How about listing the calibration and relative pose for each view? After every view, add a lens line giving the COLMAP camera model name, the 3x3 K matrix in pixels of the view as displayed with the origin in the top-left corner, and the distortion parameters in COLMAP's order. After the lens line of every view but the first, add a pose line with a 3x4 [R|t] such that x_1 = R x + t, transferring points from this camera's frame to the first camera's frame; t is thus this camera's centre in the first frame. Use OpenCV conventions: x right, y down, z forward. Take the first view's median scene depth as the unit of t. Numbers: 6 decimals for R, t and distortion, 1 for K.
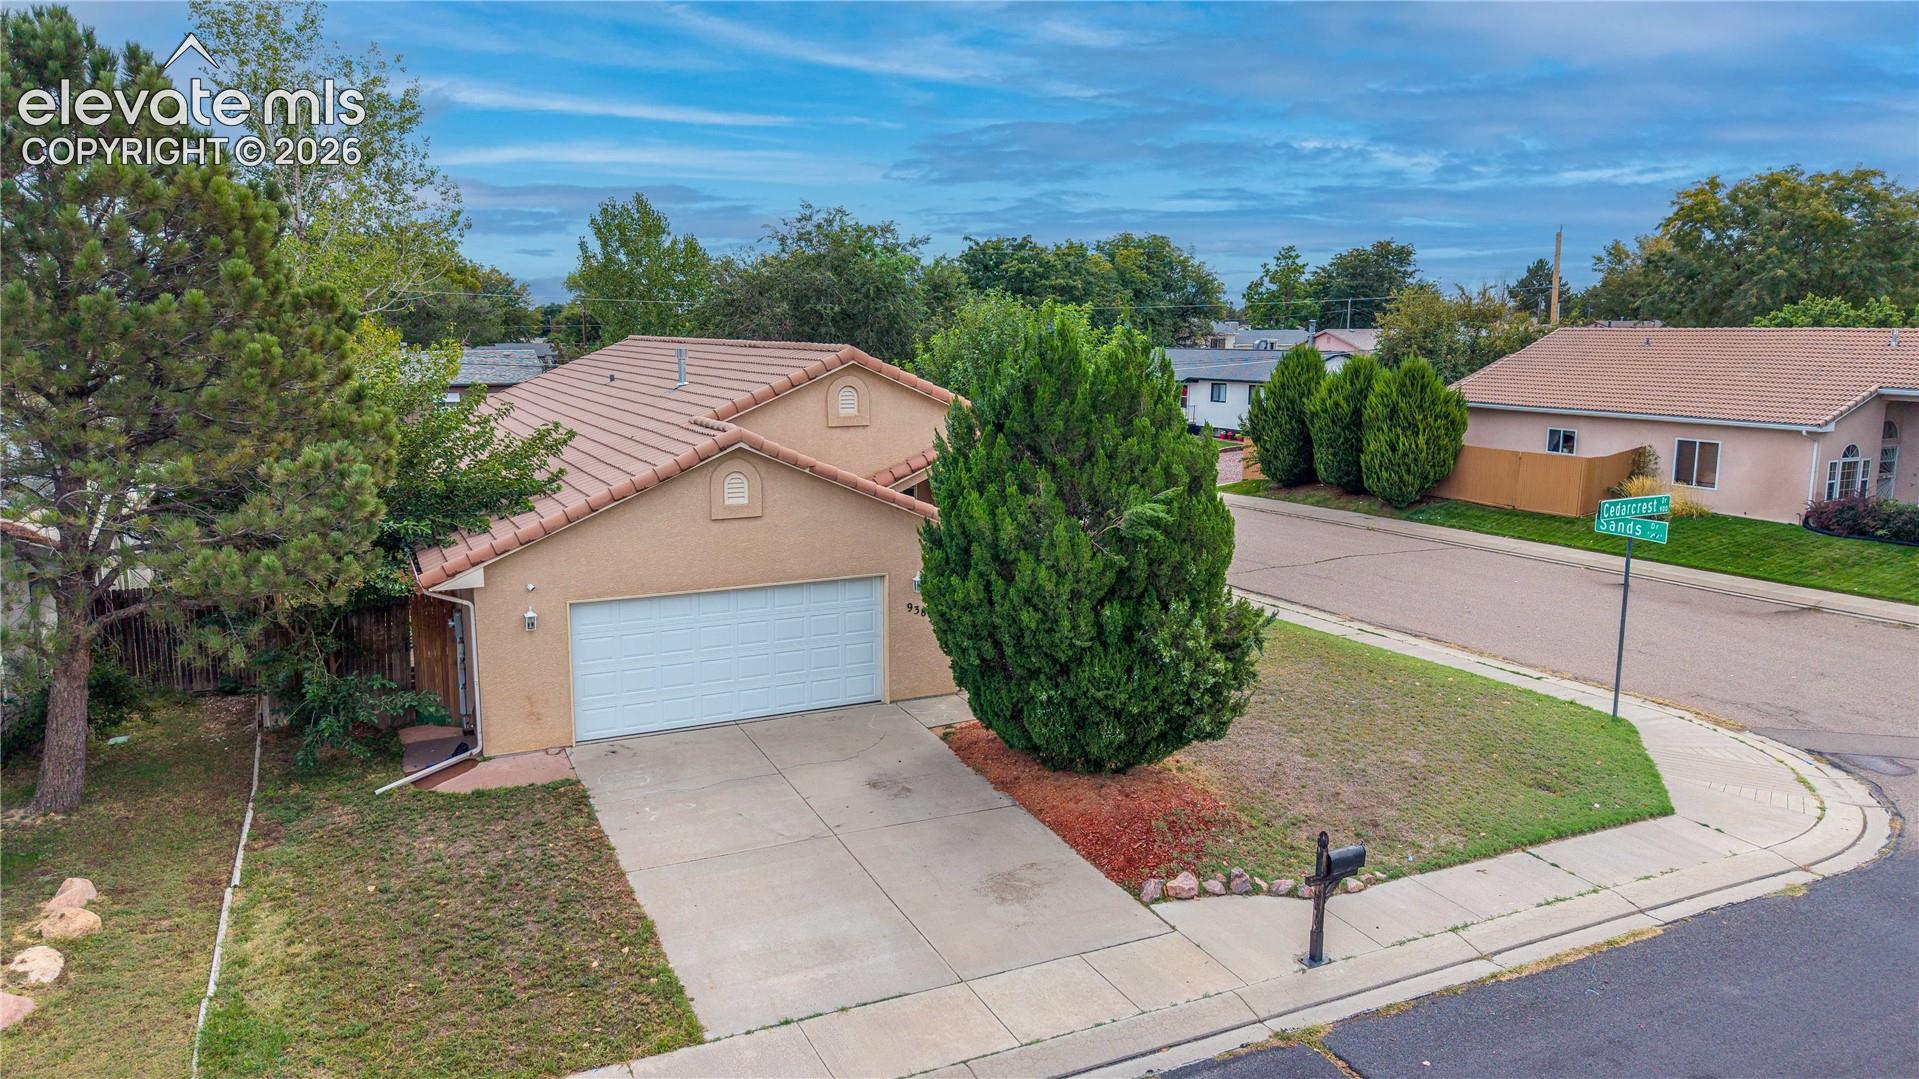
lens RADIAL K [[1278.0, 0, 959.5], [0, 1278.0, 539.5], [0, 0, 1]] dist [0.094779, -0.130848]
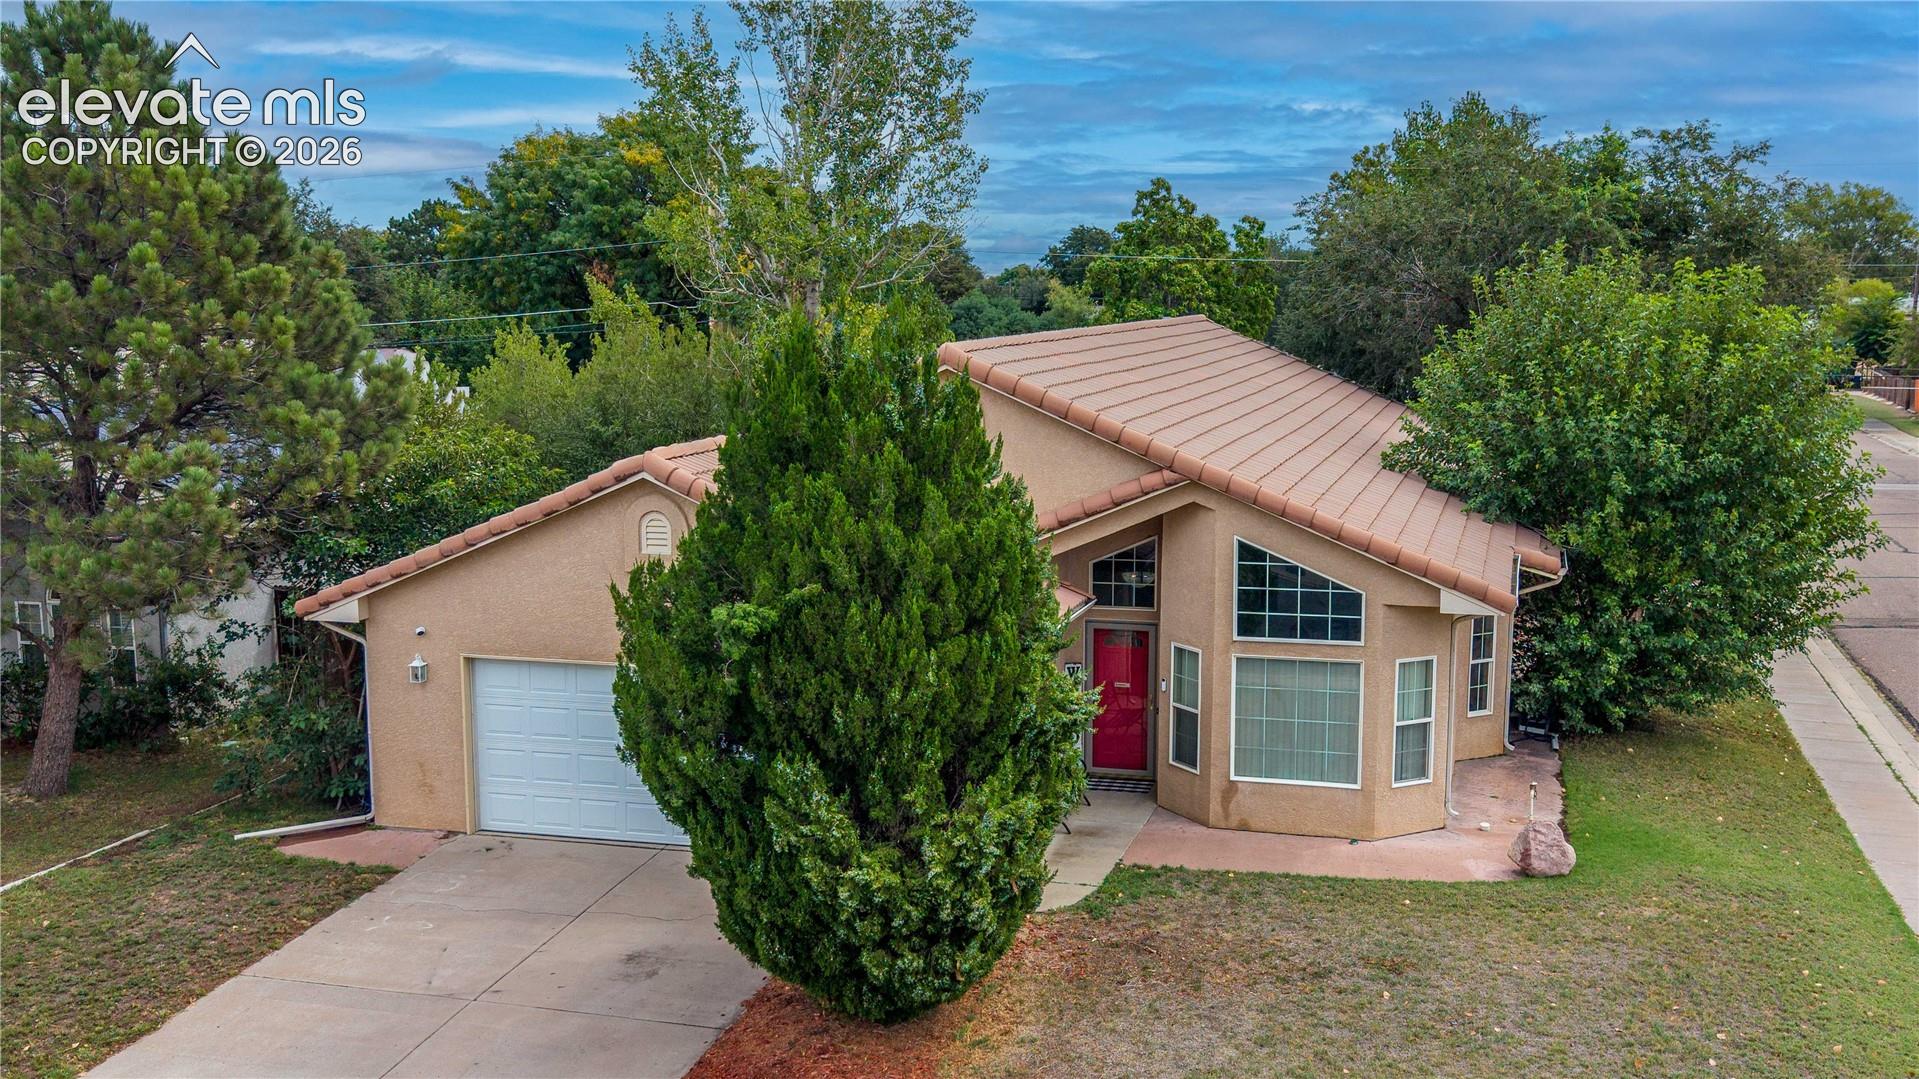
lens RADIAL K [[1981.0, 0, 1020.7], [0, 1981.0, 584.0], [0, 0, 1]] dist [0.094387, -0.193721]
pose [[0.758274, 0.099615, -0.644280, 0.848298], [-0.105003, 0.994016, 0.030108, -0.078071], [0.643424, 0.044822, 0.764196, 0.294155]]
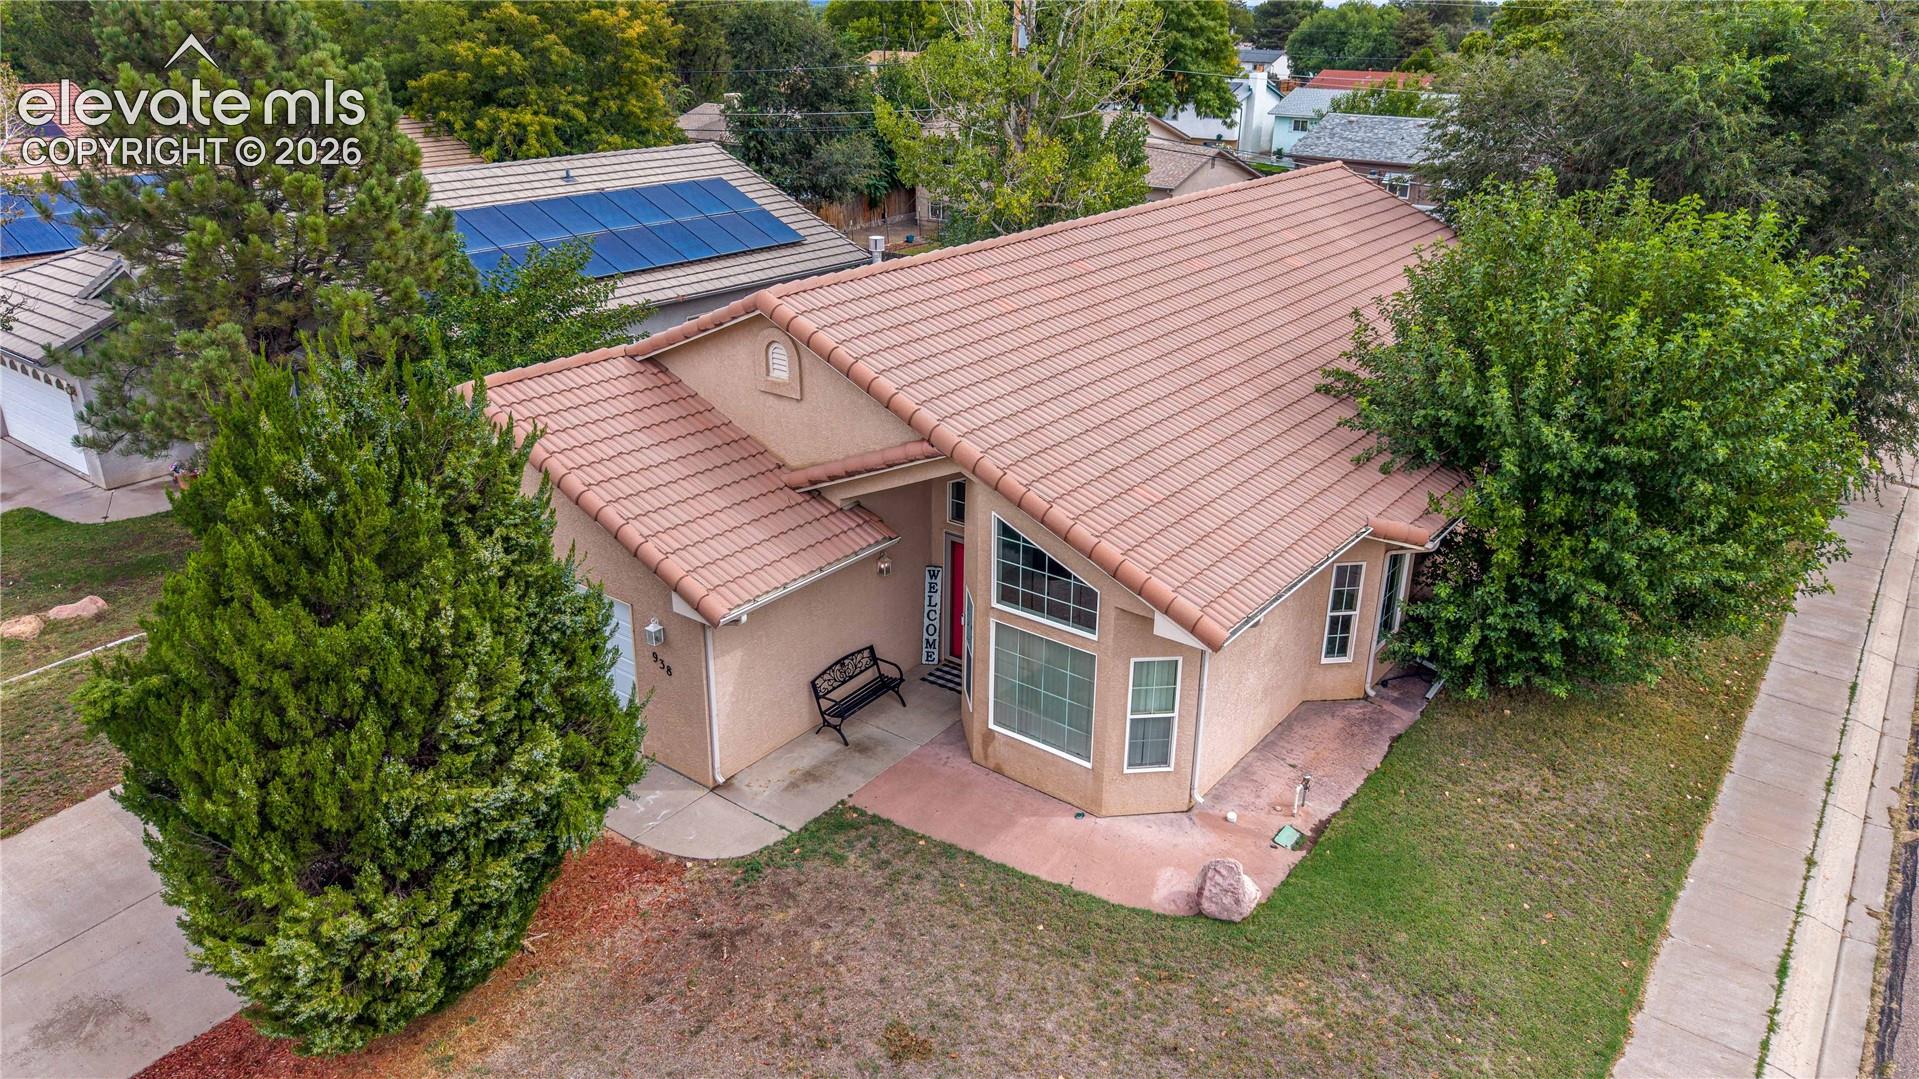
lens RADIAL K [[1289.0, 0, 959.5], [0, 1289.0, 539.5], [0, 0, 1]] dist [0.037815, -0.027180]
pose [[0.447474, 0.341885, -0.826366, 0.812953], [-0.151531, 0.939665, 0.306706, -0.343254], [0.881366, -0.012023, 0.472282, 0.999120]]
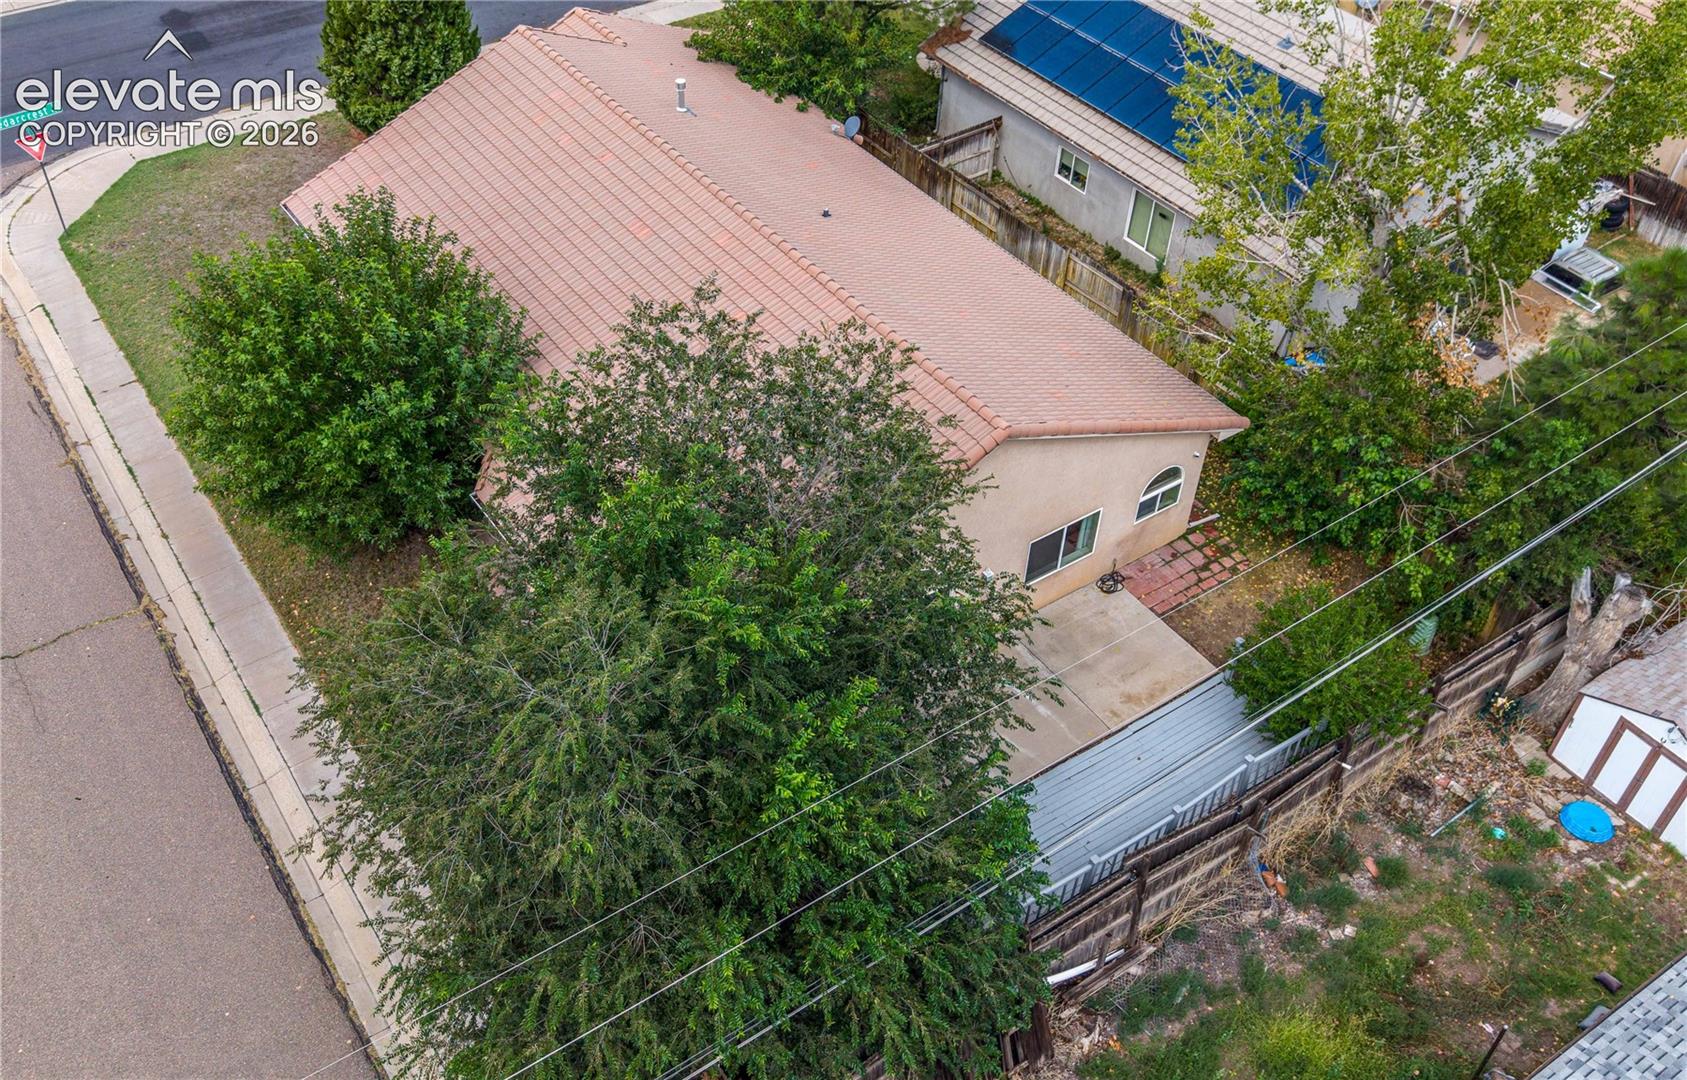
lens RADIAL K [[1507.9, 0, 843.5], [0, 1507.9, 540.0], [0, 0, 1]] dist [0.001020, 0.000057]
pose [[-0.989099, 0.088183, -0.117931, -0.258145], [-0.039976, 0.609984, 0.791404, -1.496149], [0.141724, 0.787492, -0.599809, 3.303599]]
